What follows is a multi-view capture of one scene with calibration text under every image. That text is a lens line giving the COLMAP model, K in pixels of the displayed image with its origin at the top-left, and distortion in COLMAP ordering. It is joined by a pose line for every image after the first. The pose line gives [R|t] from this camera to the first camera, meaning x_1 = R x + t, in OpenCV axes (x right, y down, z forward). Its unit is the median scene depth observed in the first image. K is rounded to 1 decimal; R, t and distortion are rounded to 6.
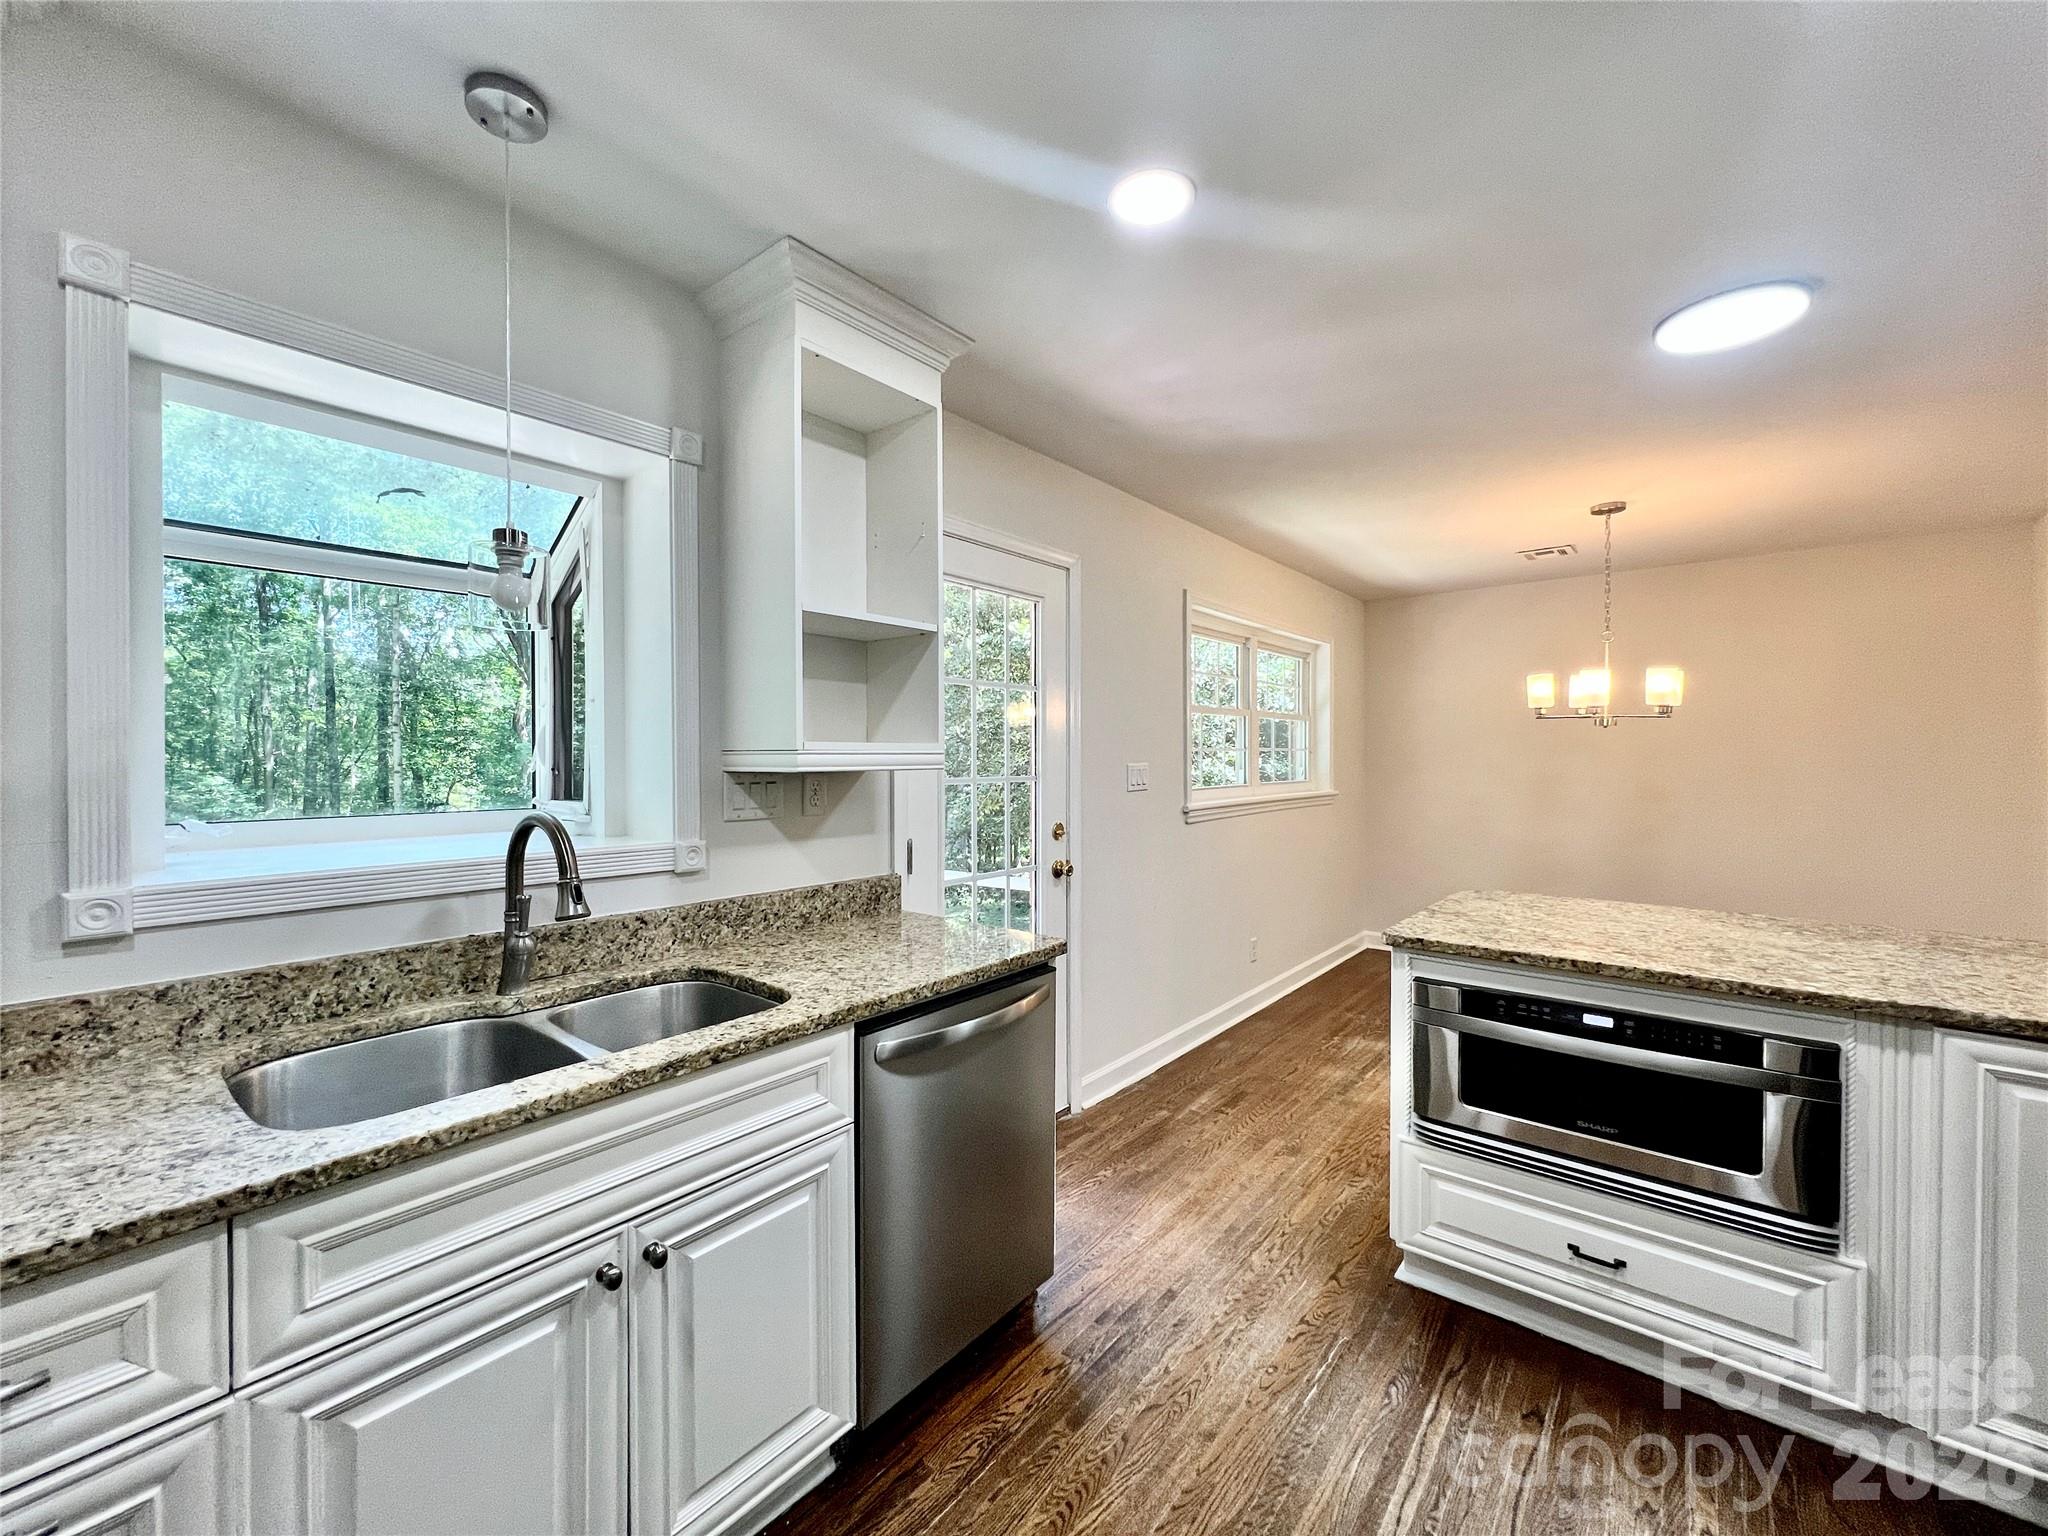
lens RADIAL K [[819.3, 0, 1018.7], [0, 819.3, 760.6], [0, 0, 1]] dist [-0.000765, 0.000097]
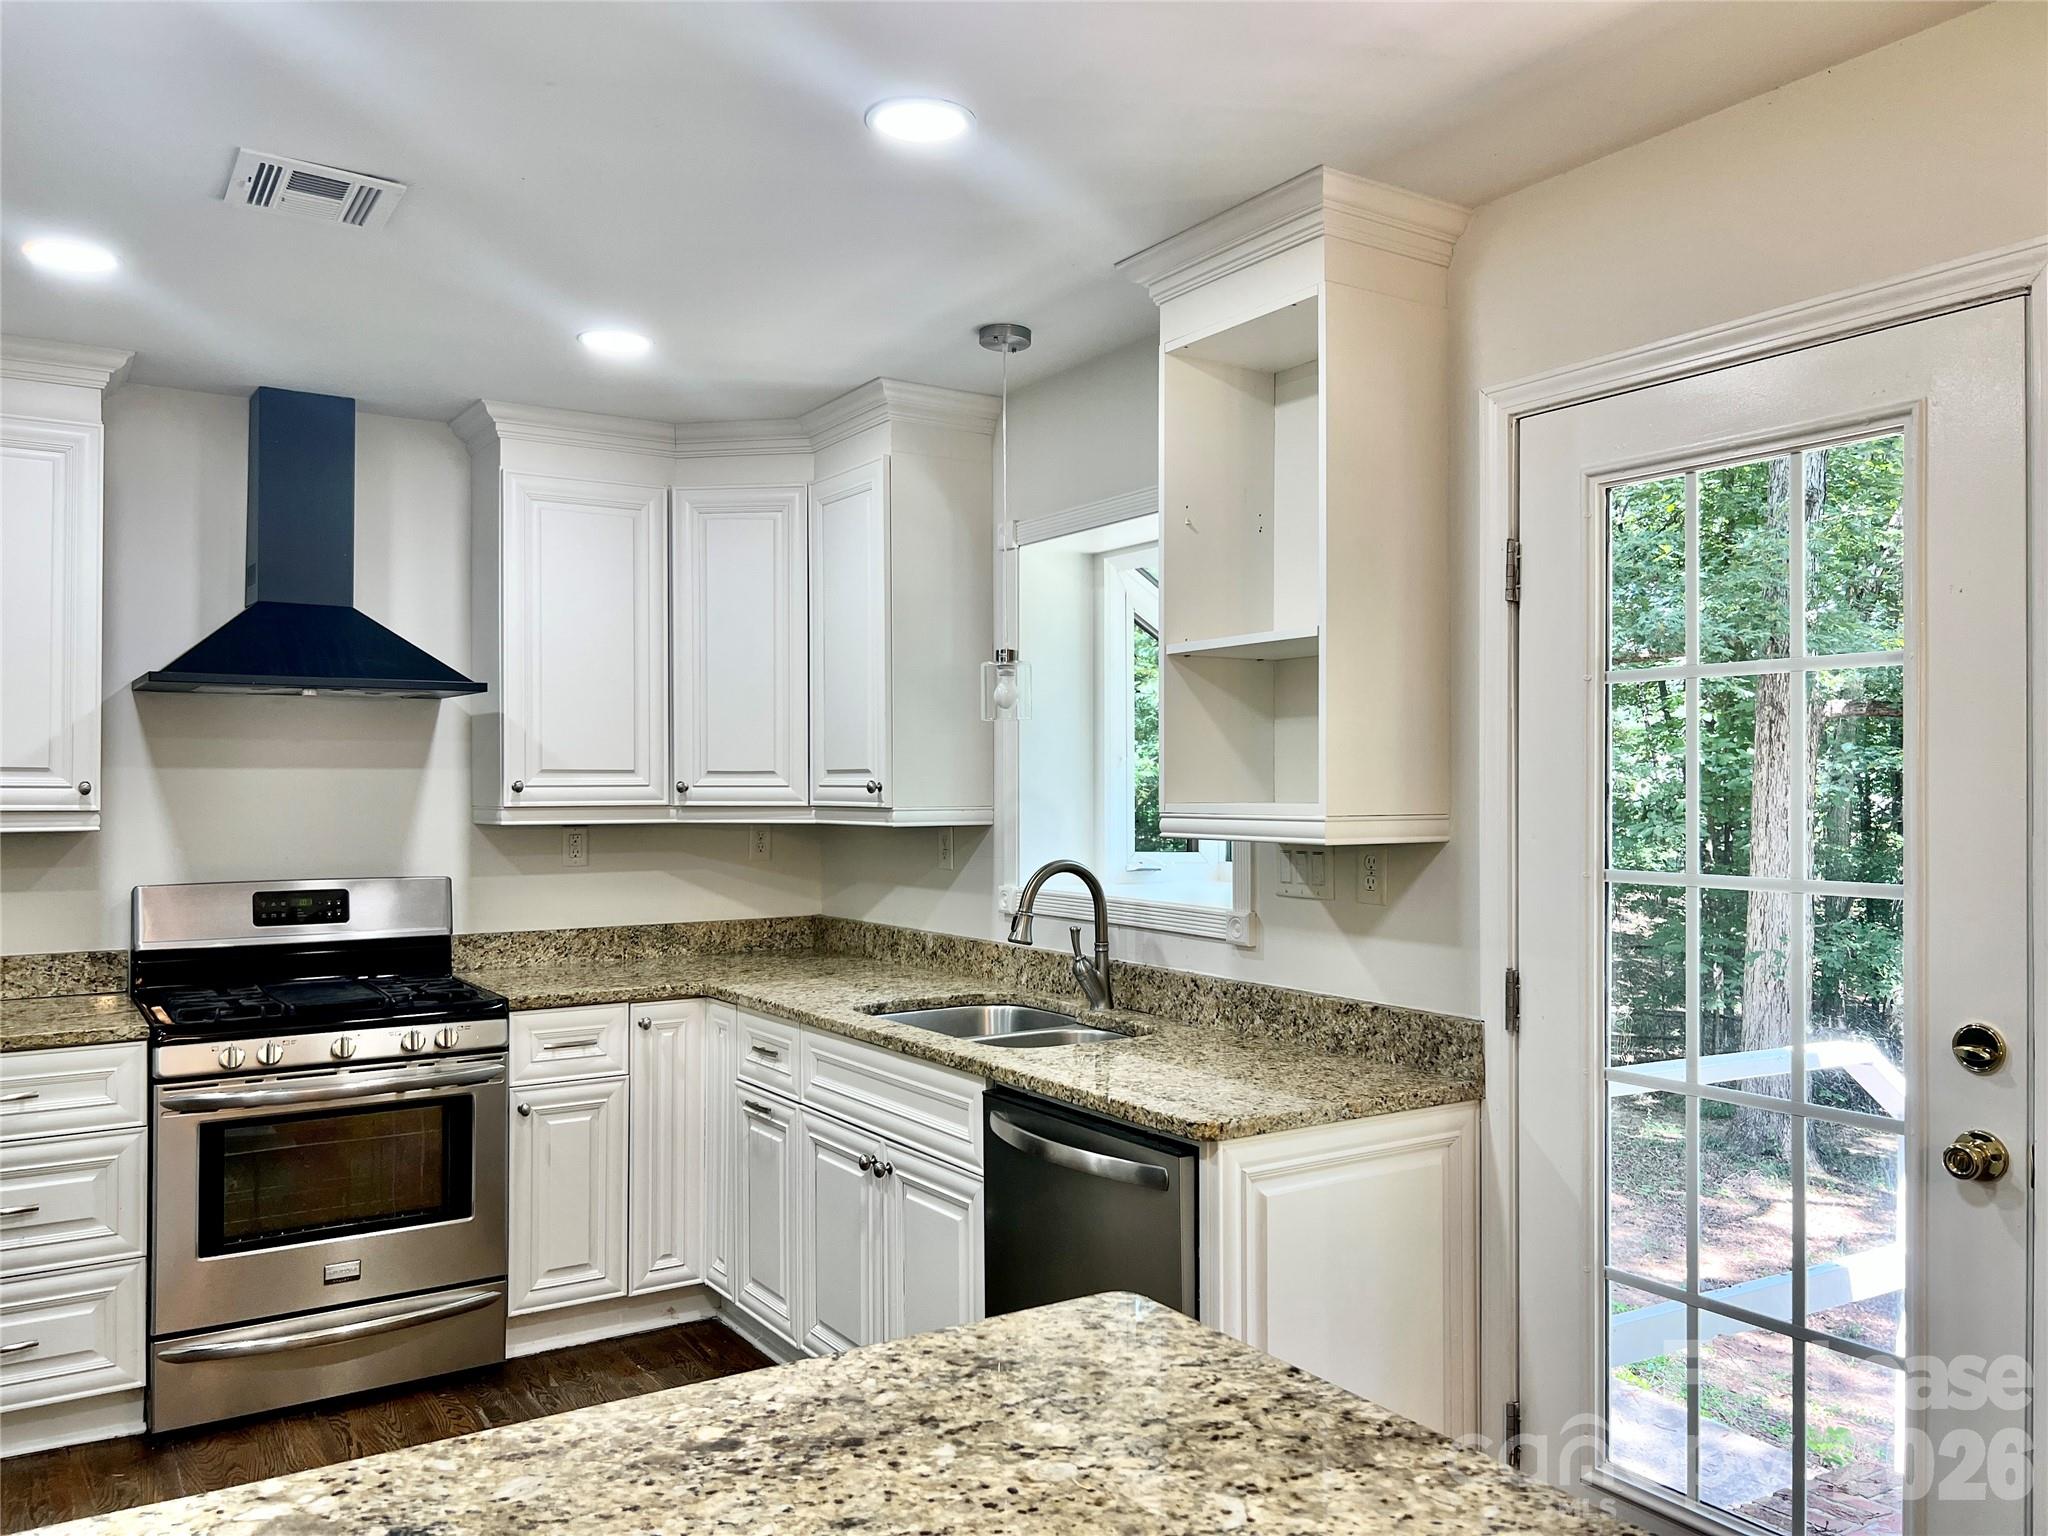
lens RADIAL K [[1532.1, 0, 1020.2], [0, 1532.1, 778.3], [0, 0, 1]] dist [0.083239, -0.115370]
pose [[-0.295826, -0.003187, -0.955236, 1.361973], [-0.004877, 0.999986, -0.001826, -0.045688], [0.955229, 0.004119, -0.295838, 1.347326]]
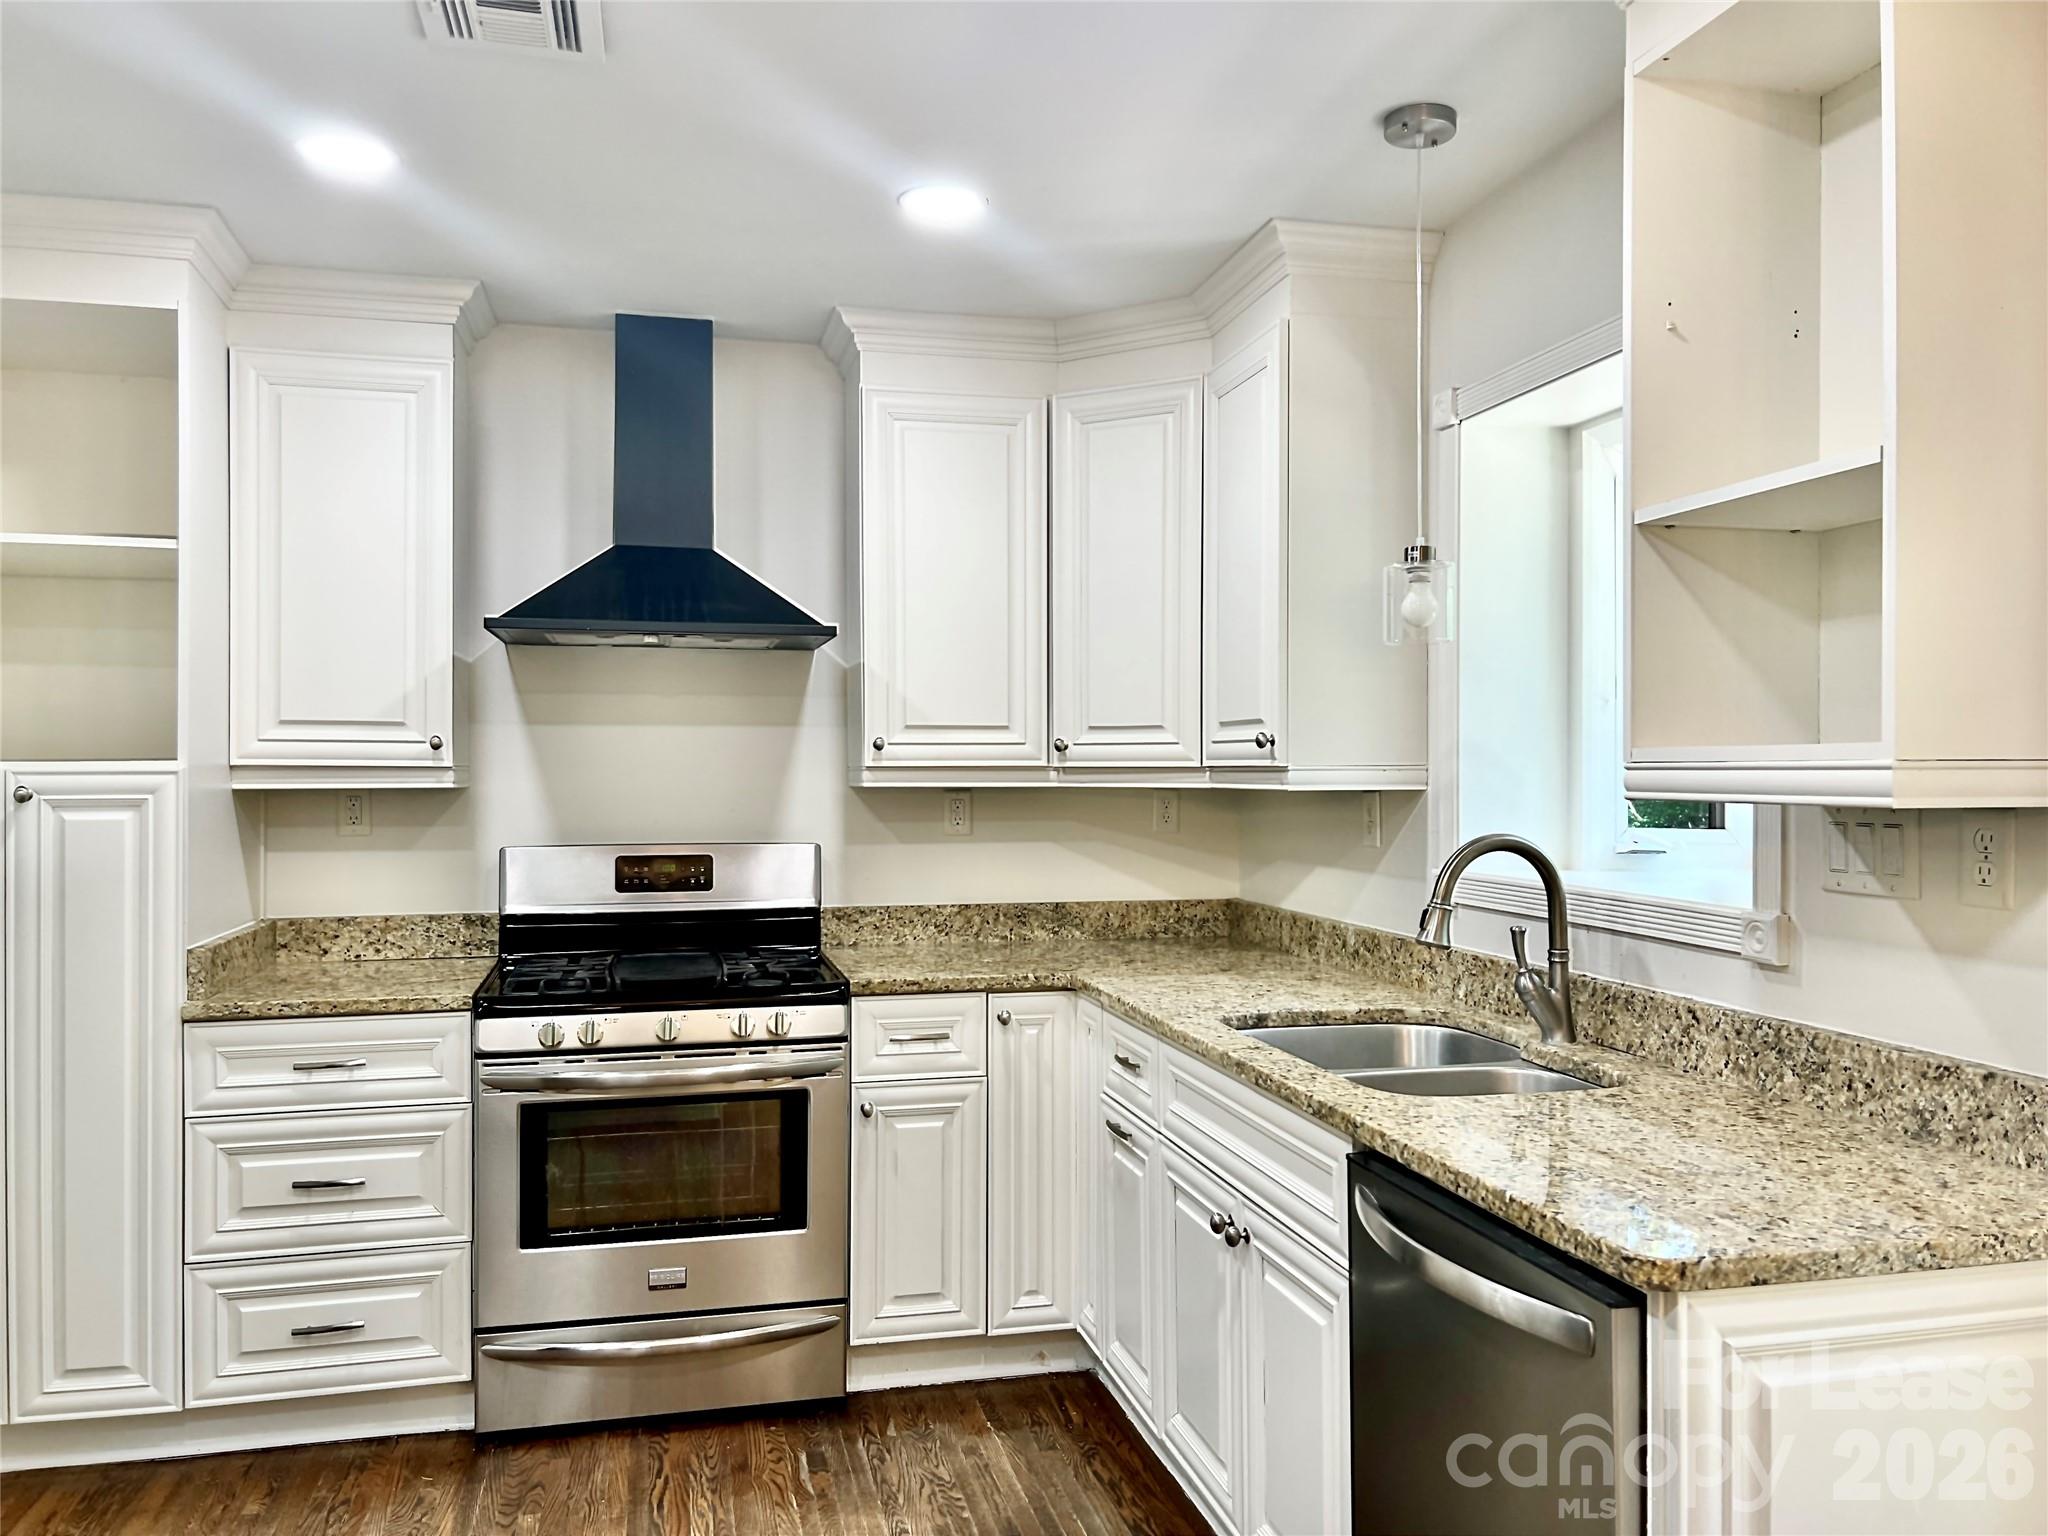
lens RADIAL K [[1532.1, 0, 1020.2], [0, 1532.1, 778.3], [0, 0, 1]] dist [0.083239, -0.115370]
pose [[-0.603853, 0.006184, -0.797071, 0.896289], [-0.004096, 0.999933, 0.010860, -0.011471], [0.797085, 0.009823, -0.603787, 1.332287]]
